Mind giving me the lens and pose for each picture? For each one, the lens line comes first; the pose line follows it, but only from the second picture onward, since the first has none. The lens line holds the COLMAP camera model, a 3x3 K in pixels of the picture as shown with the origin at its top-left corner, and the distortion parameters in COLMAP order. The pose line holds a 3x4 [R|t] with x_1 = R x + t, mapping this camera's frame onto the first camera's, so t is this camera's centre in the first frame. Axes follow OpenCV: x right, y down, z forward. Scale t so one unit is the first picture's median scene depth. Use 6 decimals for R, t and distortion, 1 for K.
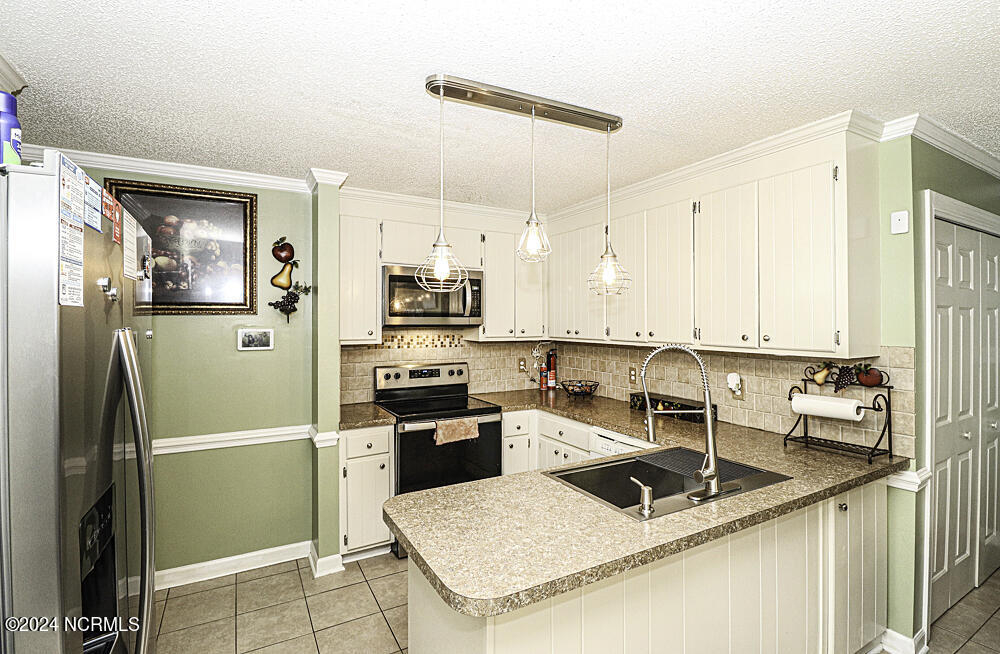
lens RADIAL K [[471.9, 0, 501.5], [0, 471.9, 322.3], [0, 0, 1]] dist [-0.011517, -0.005290]
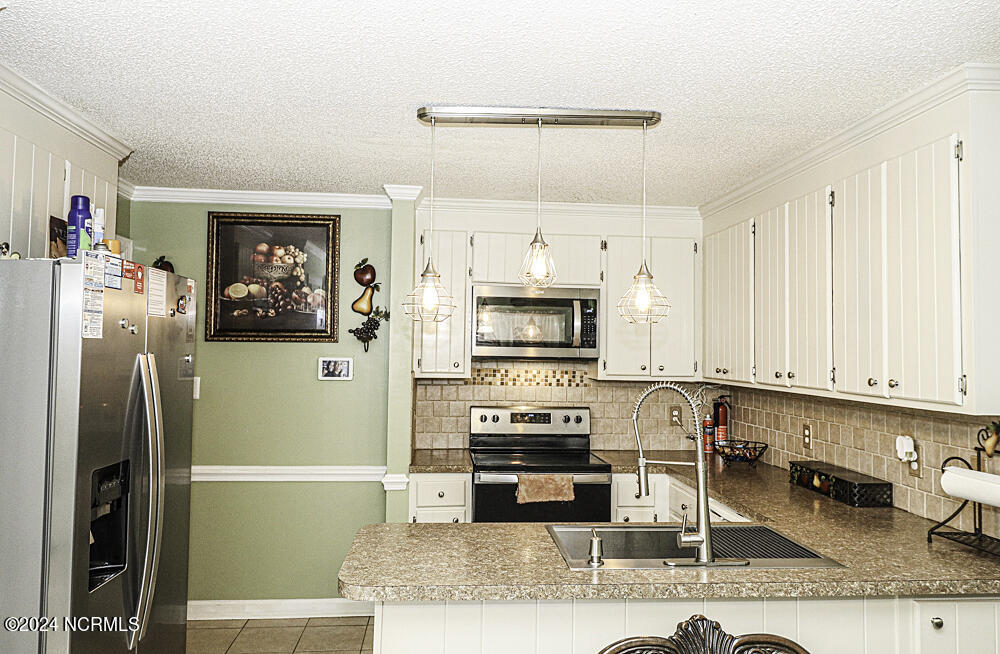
lens RADIAL K [[748.2, 0, 499.5], [0, 748.2, 324.8], [0, 0, 1]] dist [0.000120, -0.000855]
pose [[0.906133, -0.000021, -0.422993, 0.397500], [-0.016913, 0.999198, -0.036282, -0.002634], [0.422655, 0.040031, 0.905406, -0.213363]]
